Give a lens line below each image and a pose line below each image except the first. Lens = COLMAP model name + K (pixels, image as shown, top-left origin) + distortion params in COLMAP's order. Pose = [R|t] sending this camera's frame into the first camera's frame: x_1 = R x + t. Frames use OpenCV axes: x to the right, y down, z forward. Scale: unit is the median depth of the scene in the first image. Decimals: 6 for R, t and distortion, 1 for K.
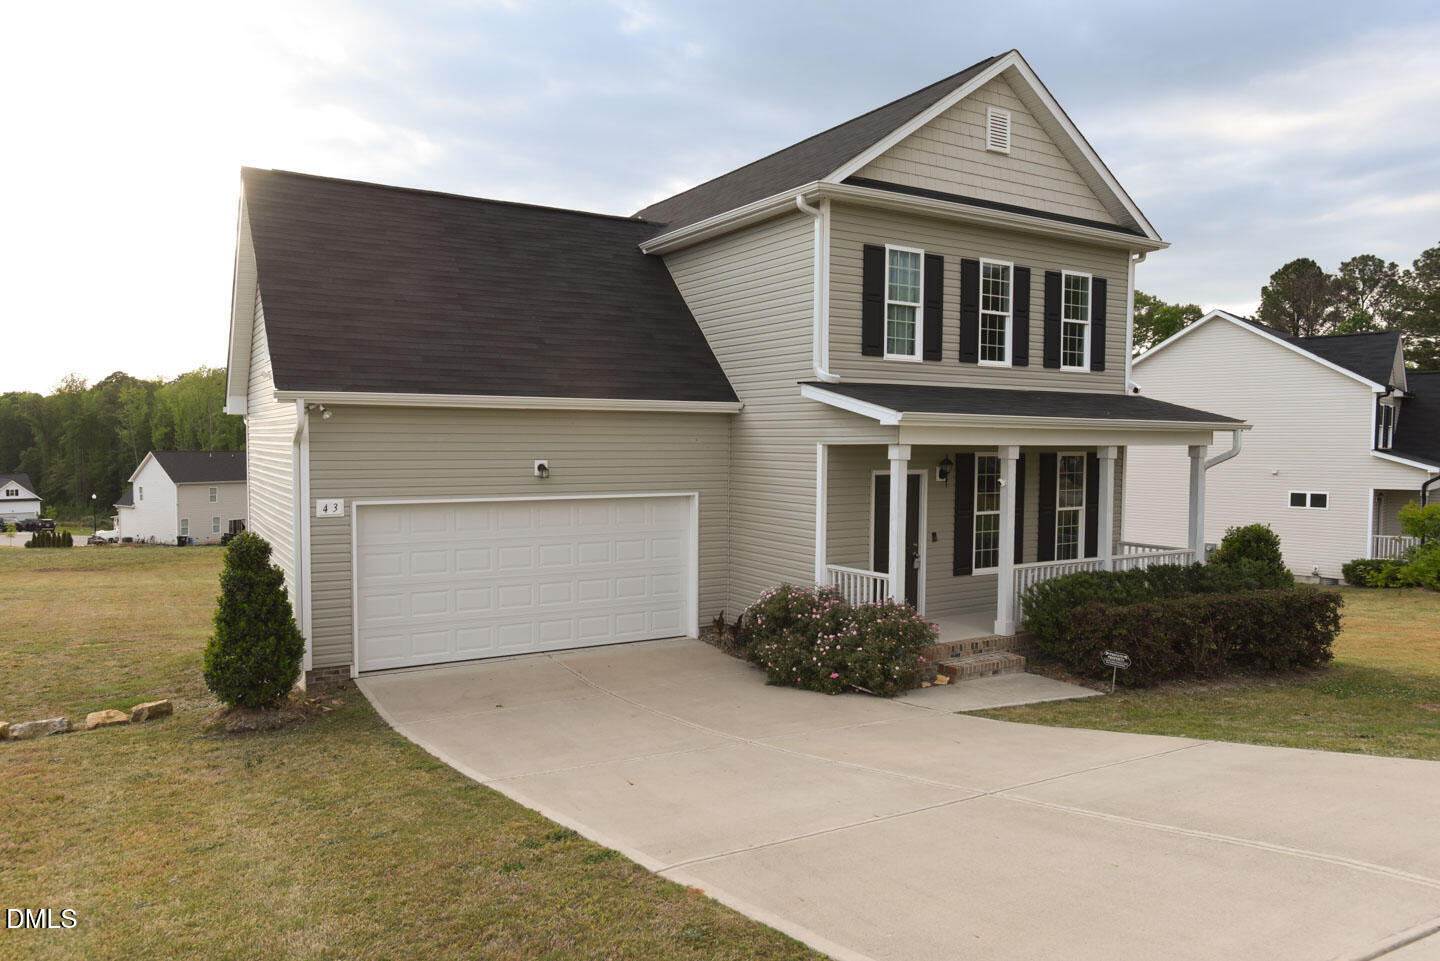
lens RADIAL K [[961.4, 0, 720.0], [0, 961.4, 480.5], [0, 0, 1]] dist [0.022069, 0.000003]
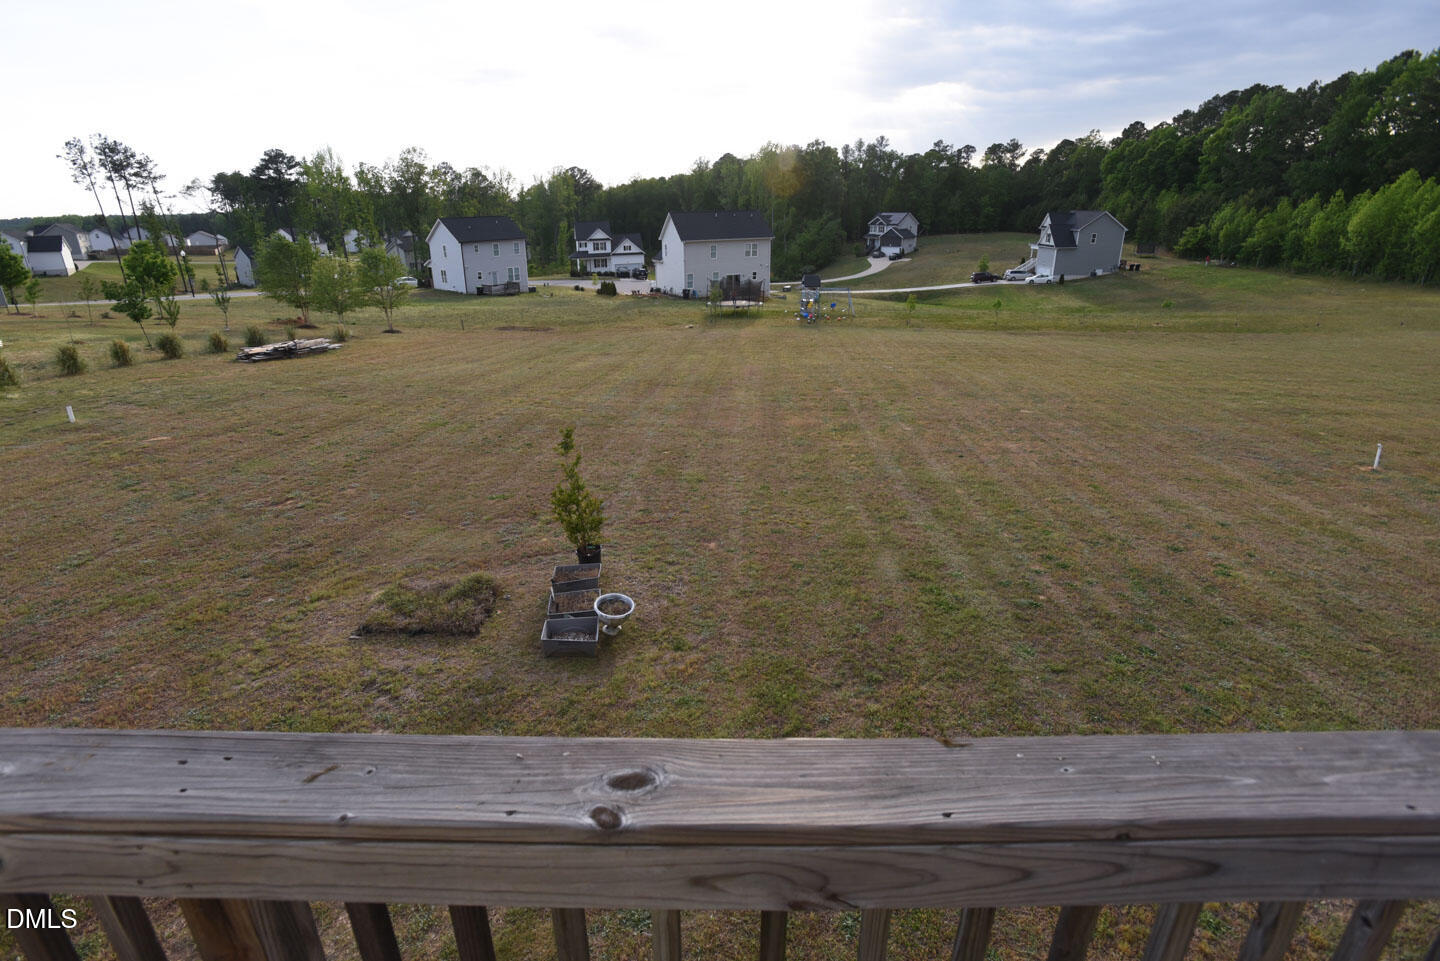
lens RADIAL K [[728.3, 0, 720.0], [0, 728.3, 480.5], [0, 0, 1]] dist [-0.064978, -0.000033]
pose [[0.812674, 0.182212, -0.553498, -0.040936], [0.004308, 0.947950, 0.318391, -0.003615], [0.582703, -0.261132, 0.769589, 1.478141]]
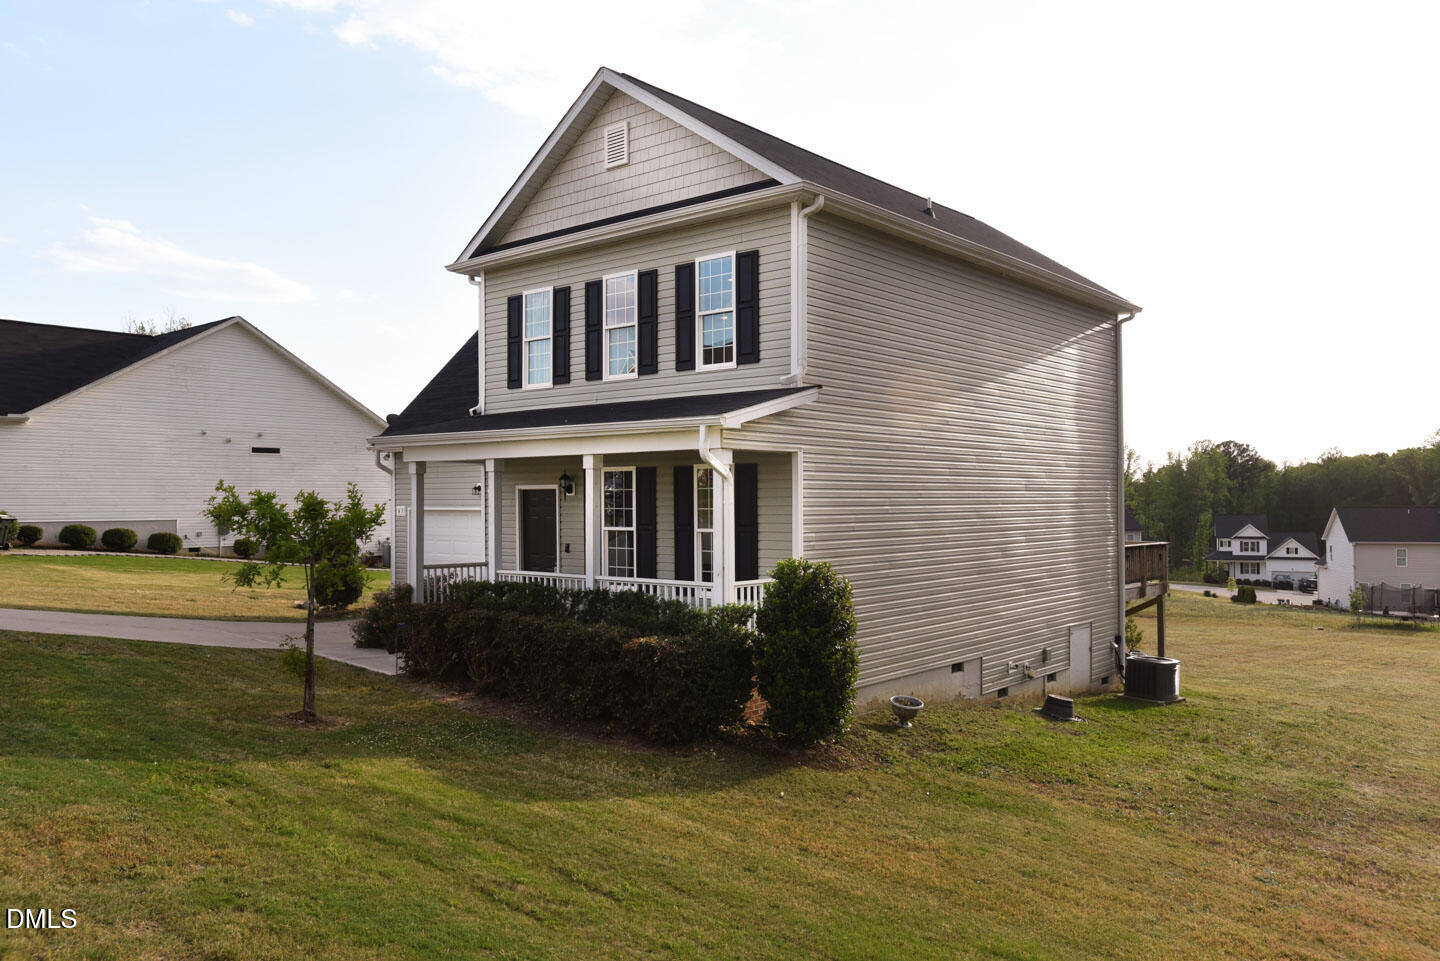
lens RADIAL K [[1084.9, 0, 720.0], [0, 1084.9, 480.5], [0, 0, 1]] dist [0.051066, 0.000632]
pose [[0.316567, -0.026911, -0.948188, 1.078907], [-0.031434, 0.998751, -0.038840, 0.019353], [0.948049, 0.042101, 0.315326, 0.593163]]
